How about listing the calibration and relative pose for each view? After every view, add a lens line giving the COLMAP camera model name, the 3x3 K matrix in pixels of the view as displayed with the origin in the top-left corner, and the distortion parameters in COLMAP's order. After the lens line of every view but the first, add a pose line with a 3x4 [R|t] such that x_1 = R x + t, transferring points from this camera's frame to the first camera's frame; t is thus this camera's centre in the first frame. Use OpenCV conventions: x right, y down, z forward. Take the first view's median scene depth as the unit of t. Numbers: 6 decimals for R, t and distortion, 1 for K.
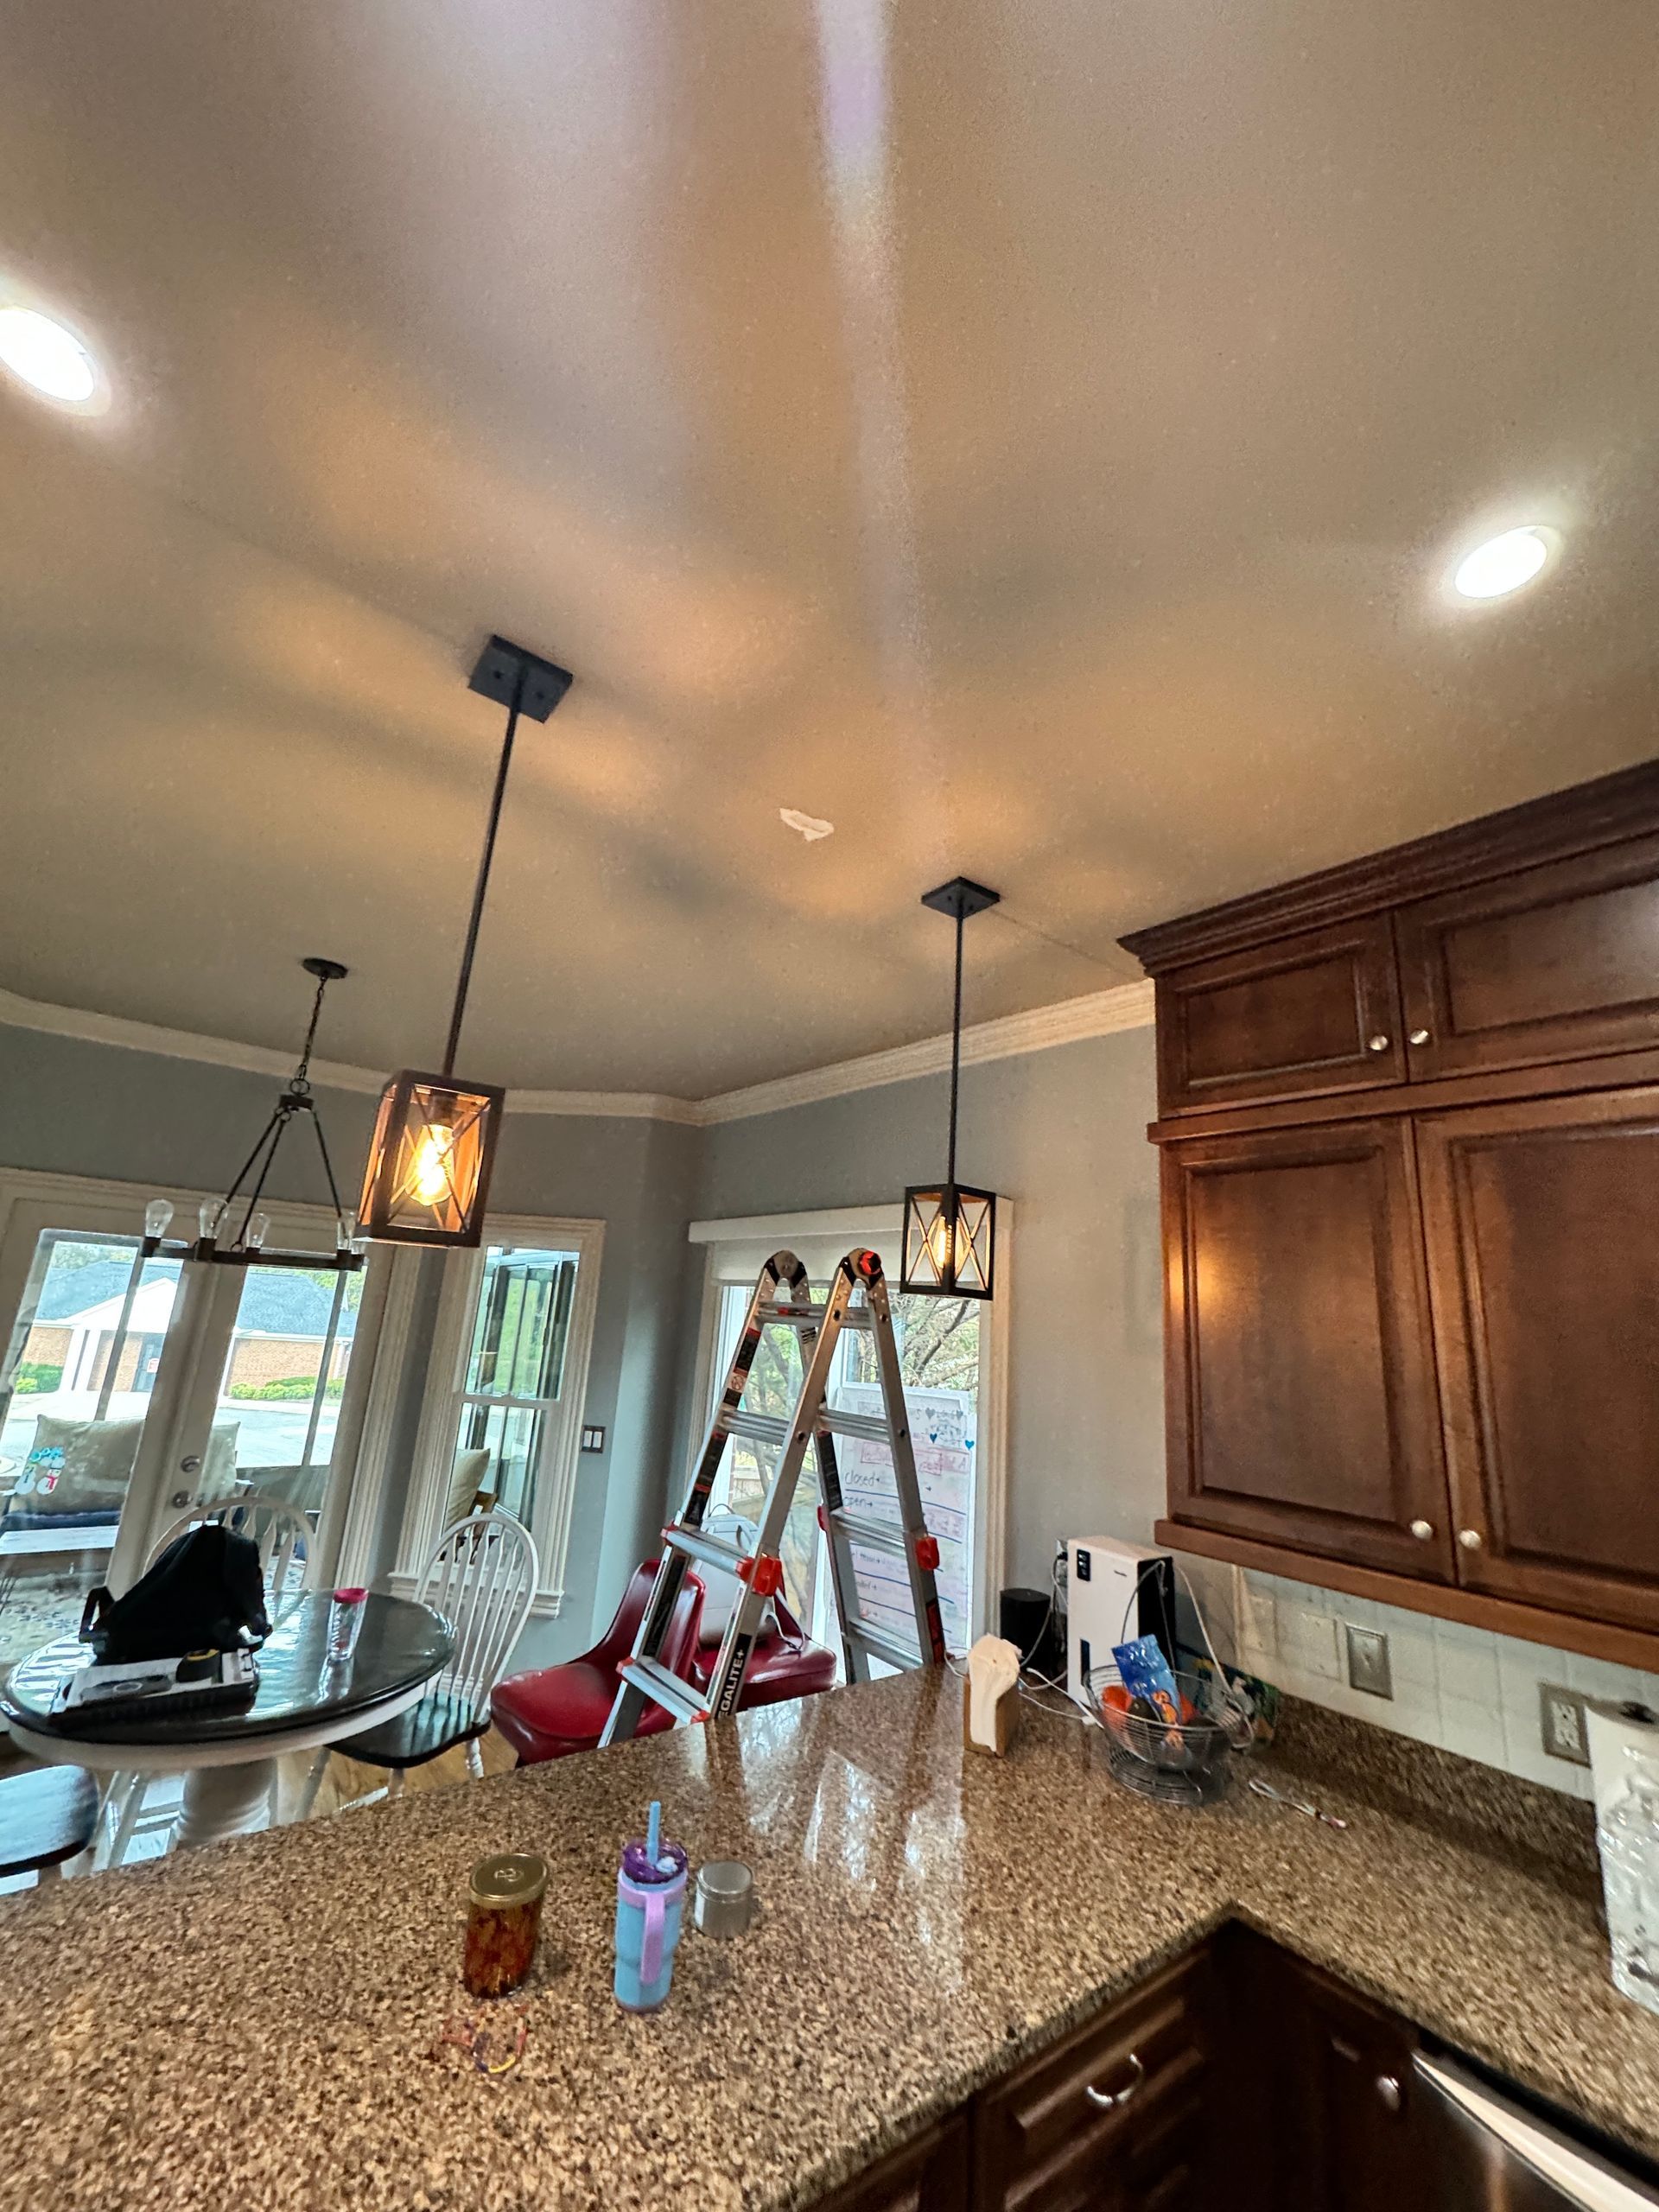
lens RADIAL K [[882.6, 0, 829.5], [0, 882.6, 1106.0], [0, 0, 1]] dist [0.000744, -0.000300]
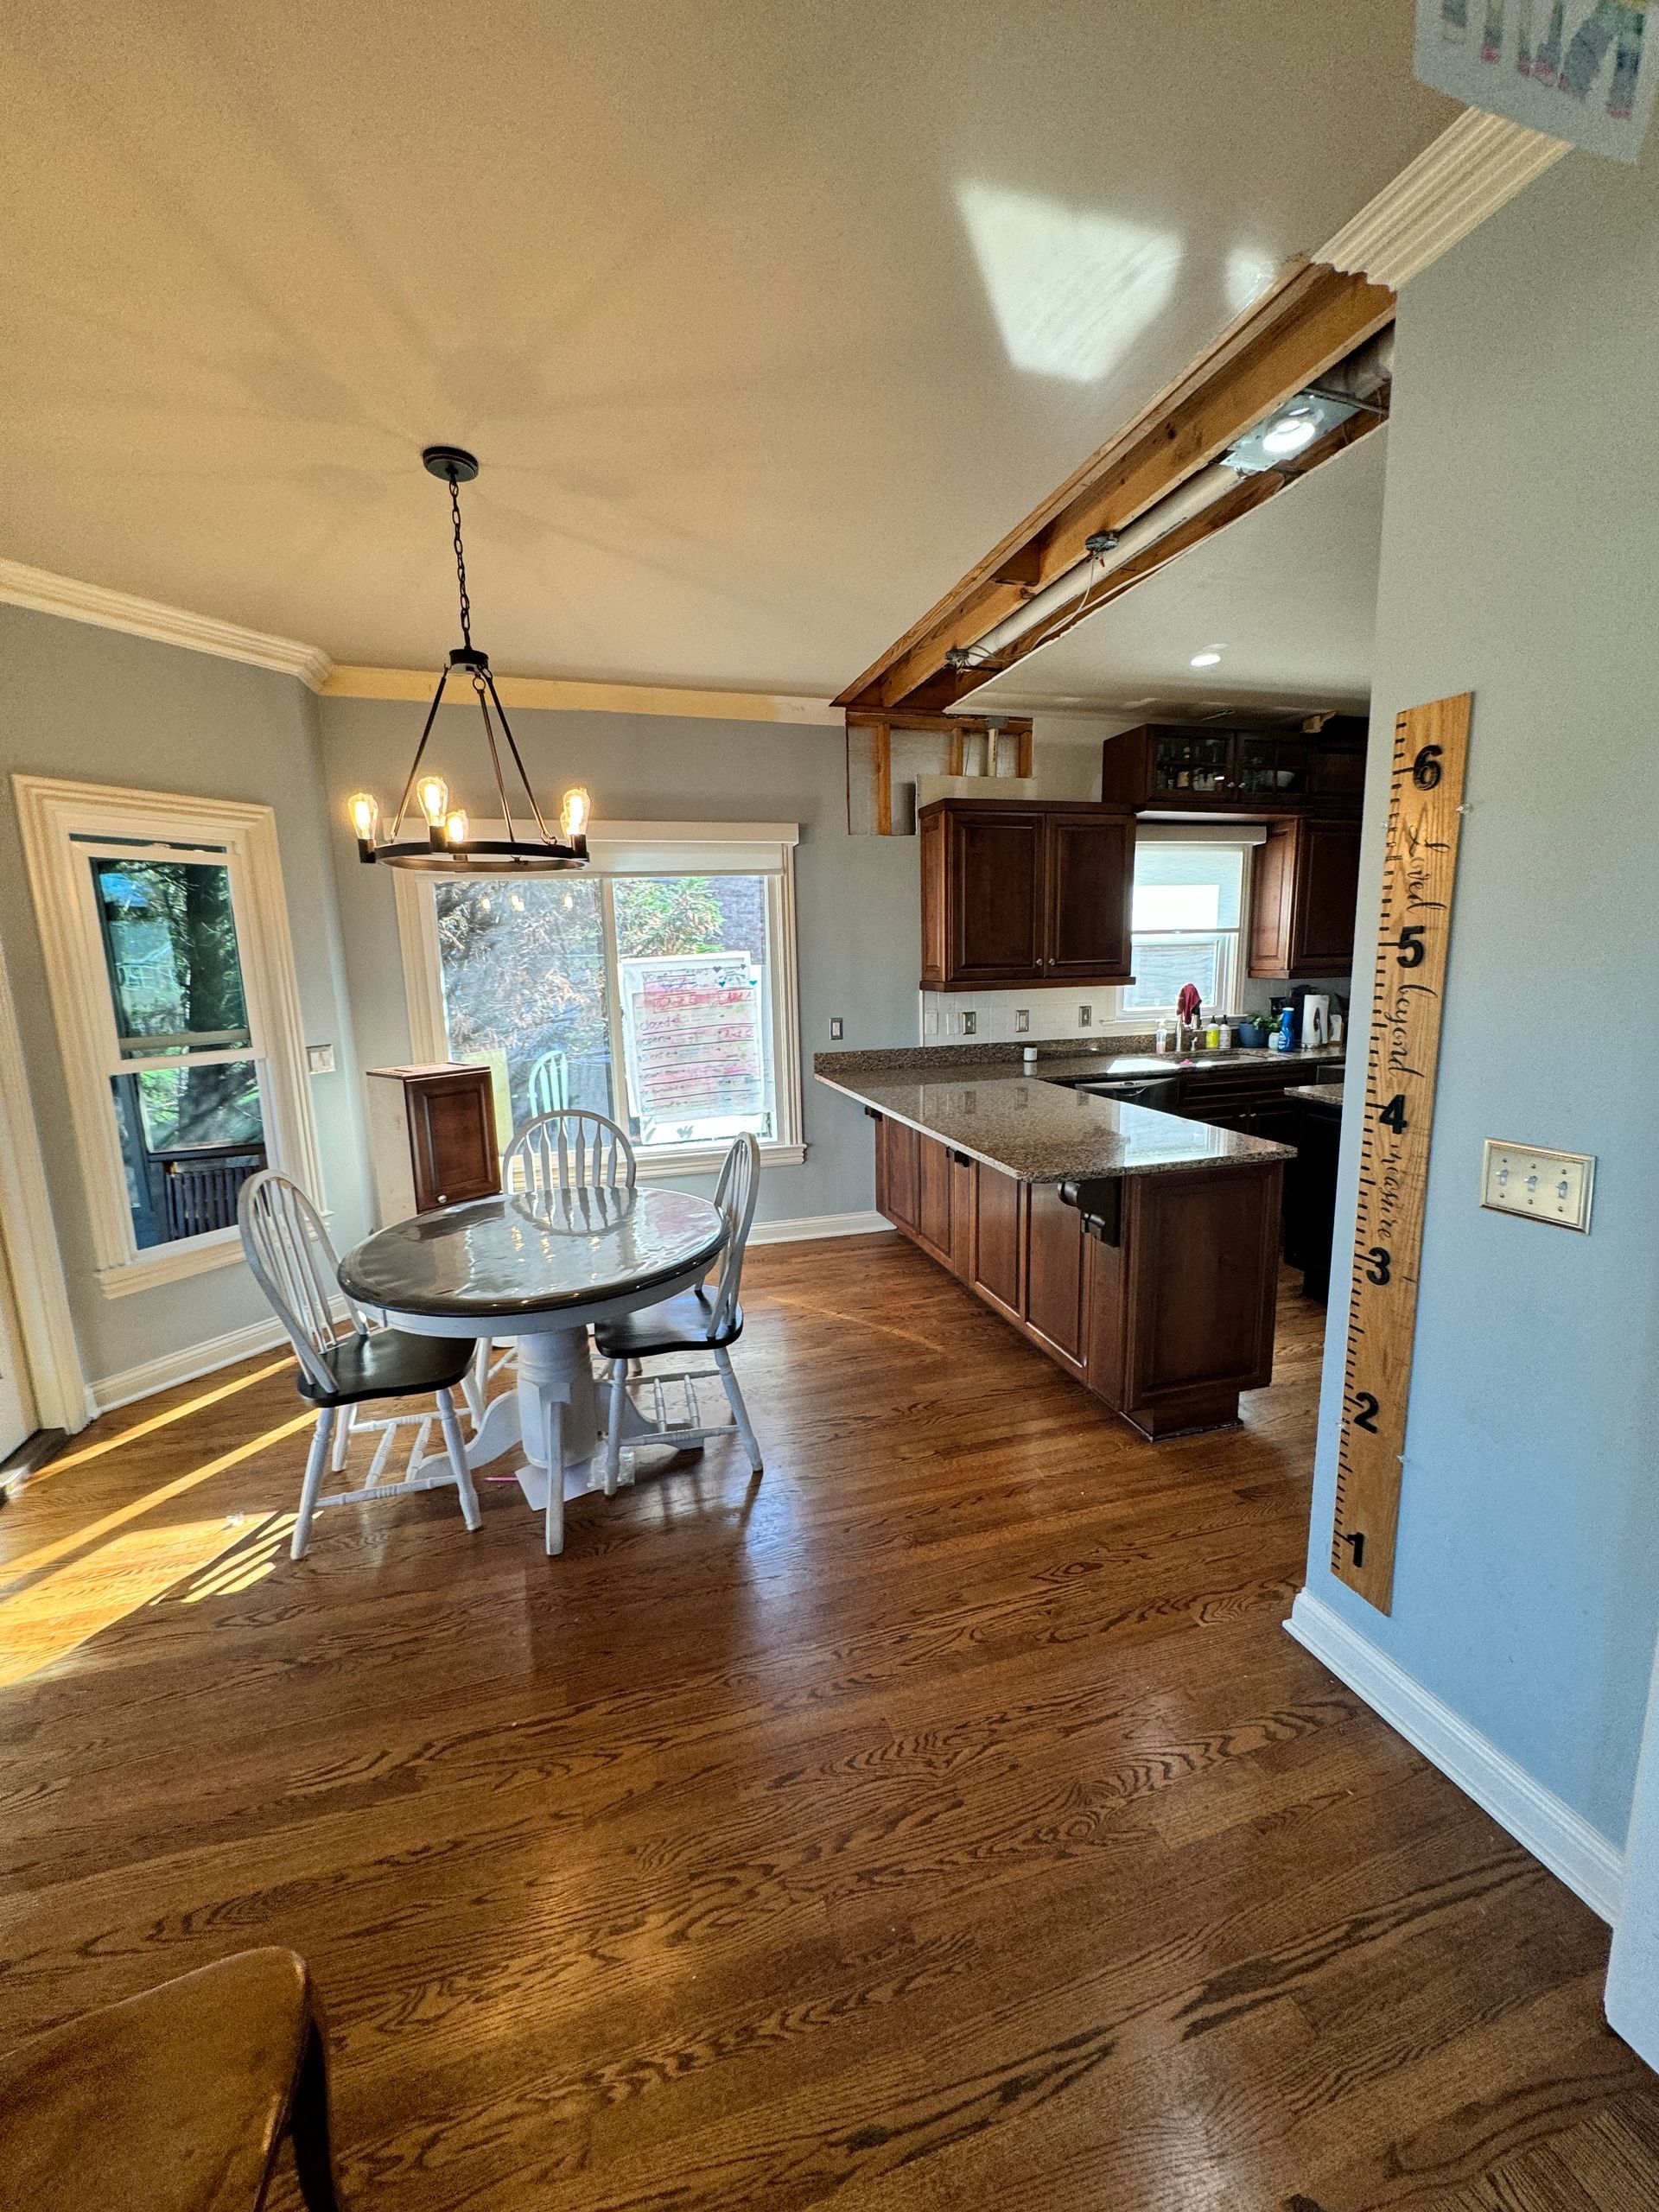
lens RADIAL K [[886.0, 0, 829.5], [0, 886.0, 1106.0], [0, 0, 1]] dist [0.001280, 0.000073]
pose [[0.366763, -0.231889, 0.900951, -3.366441], [-0.175093, 0.933924, 0.311653, 0.176233], [-0.913689, -0.272053, 0.301927, 0.861691]]
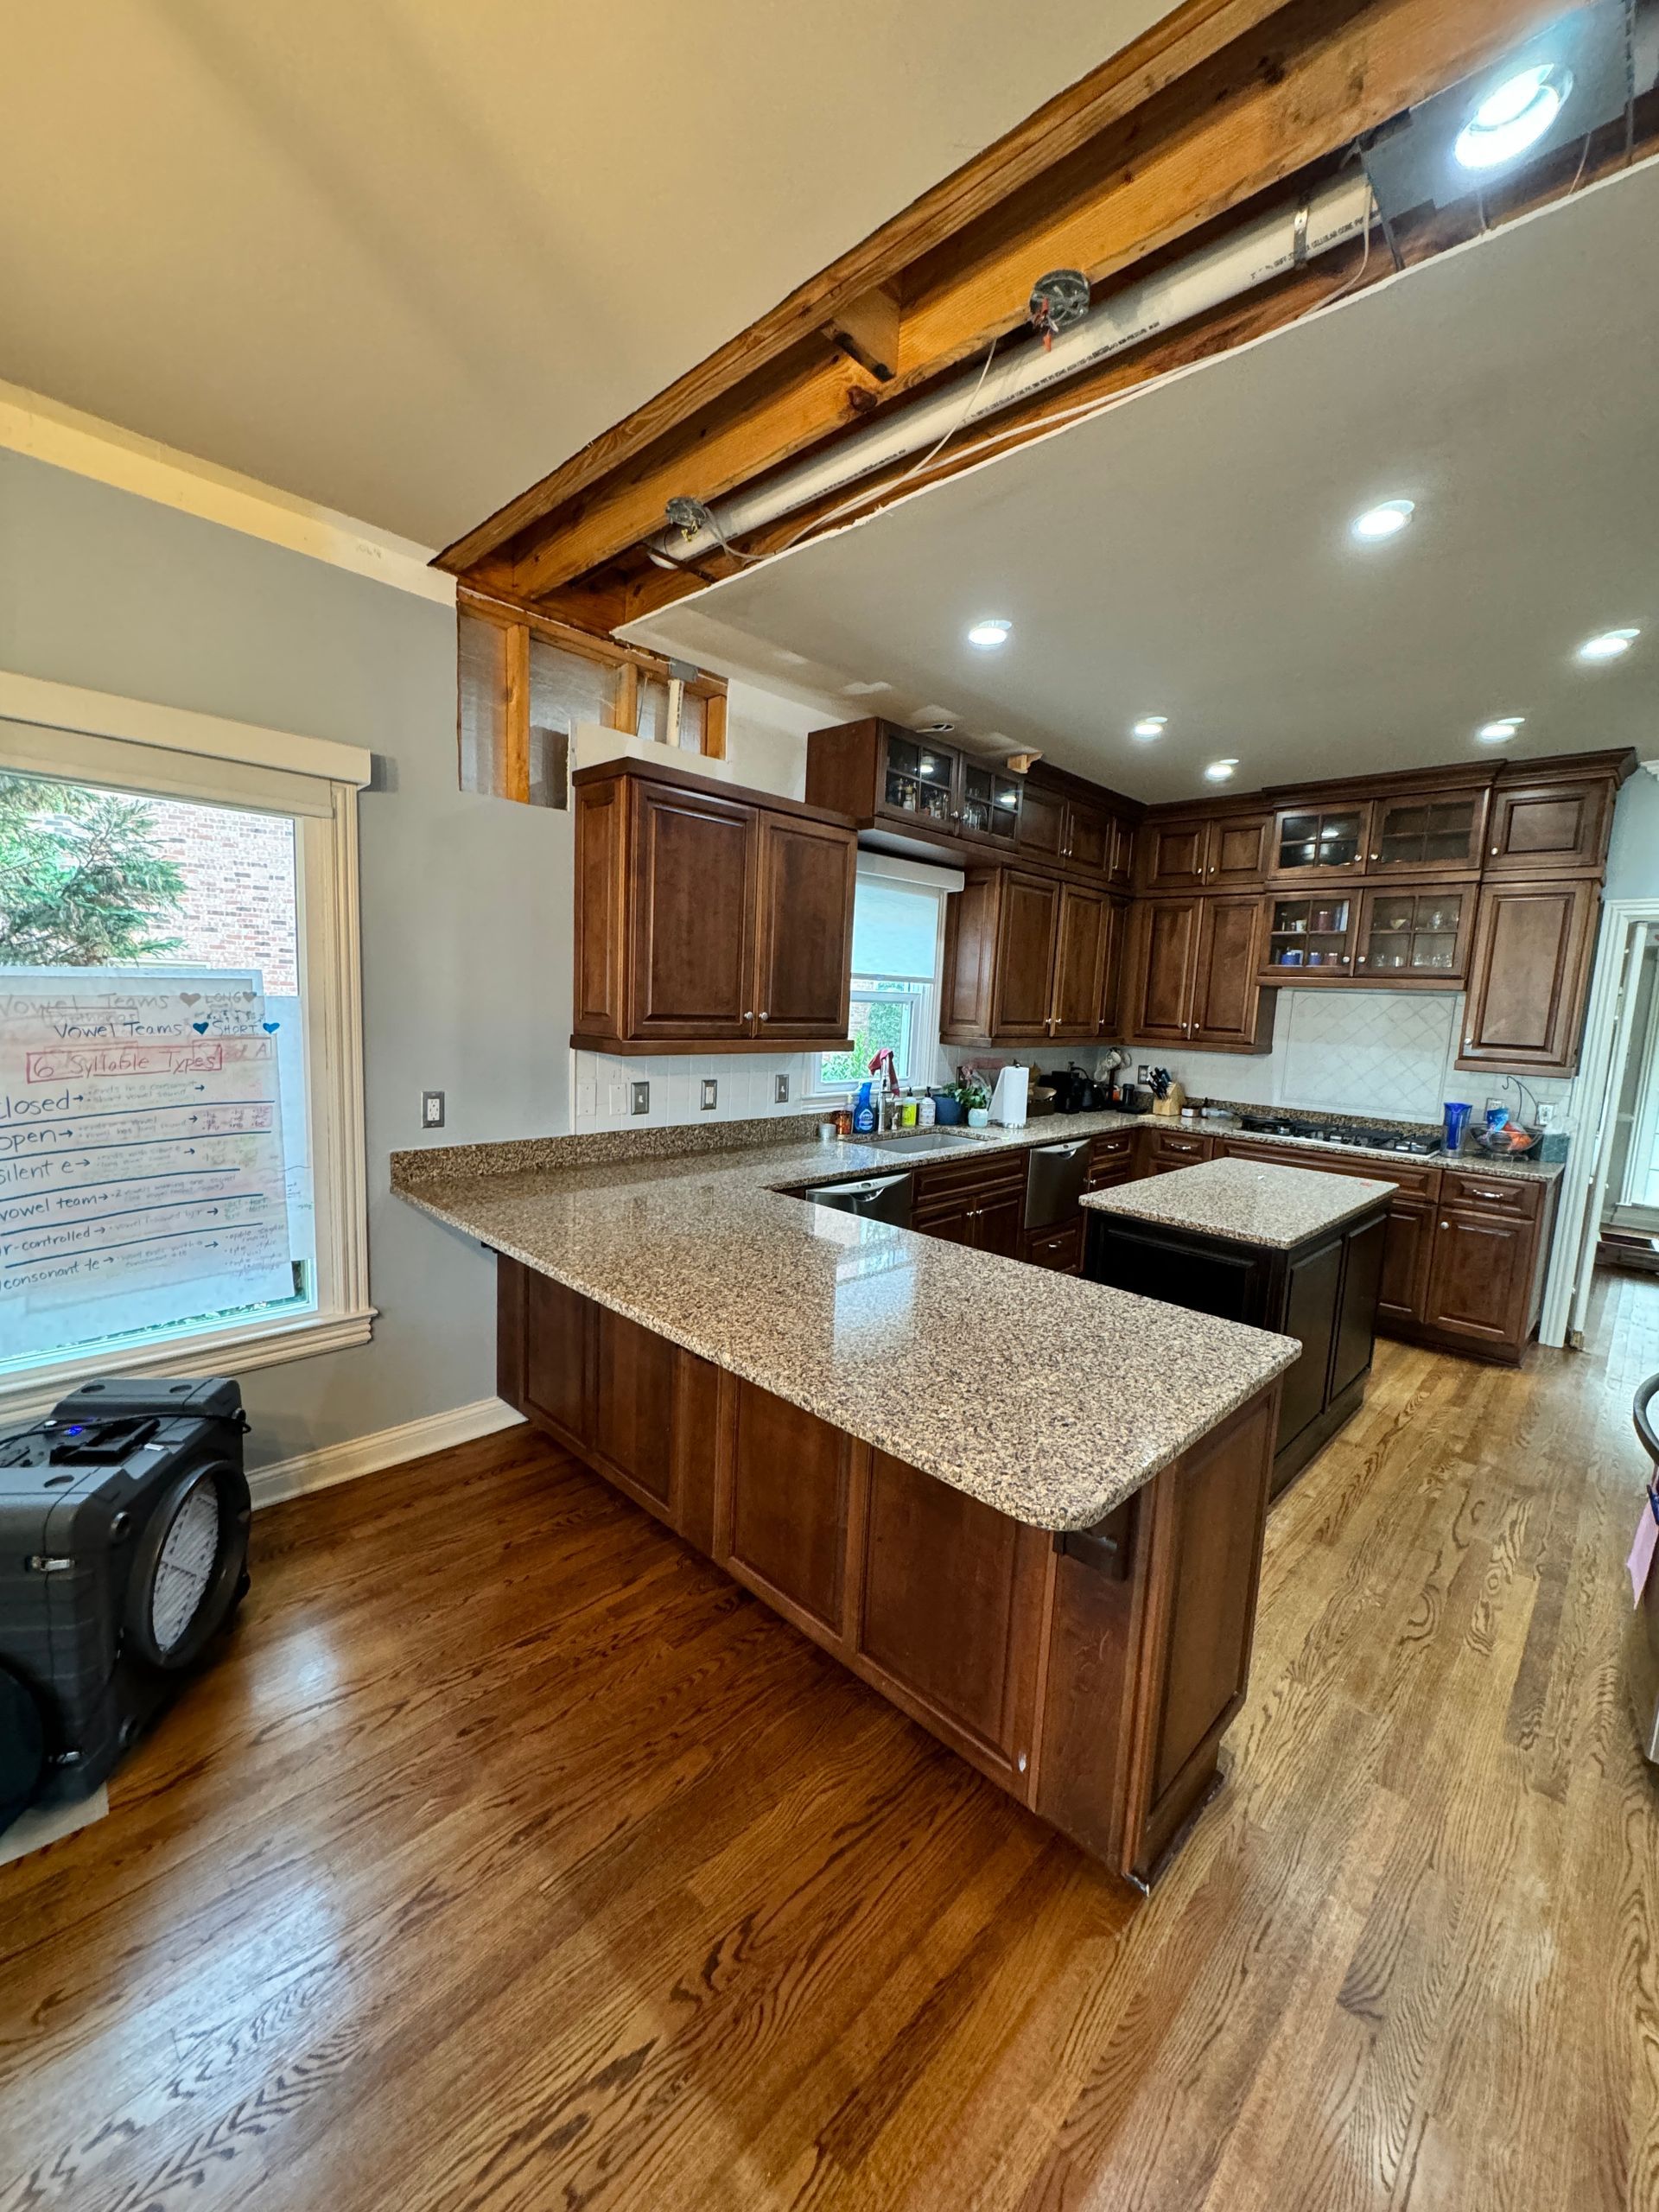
lens RADIAL K [[882.1, 0, 831.0], [0, 882.1, 1104.6], [0, 0, 1]] dist [-0.002159, 0.000637]
pose [[-0.131604, -0.192902, 0.972352, -2.024858], [-0.287646, 0.946112, 0.148765, 0.437067], [-0.948652, -0.260116, -0.180000, 1.601674]]
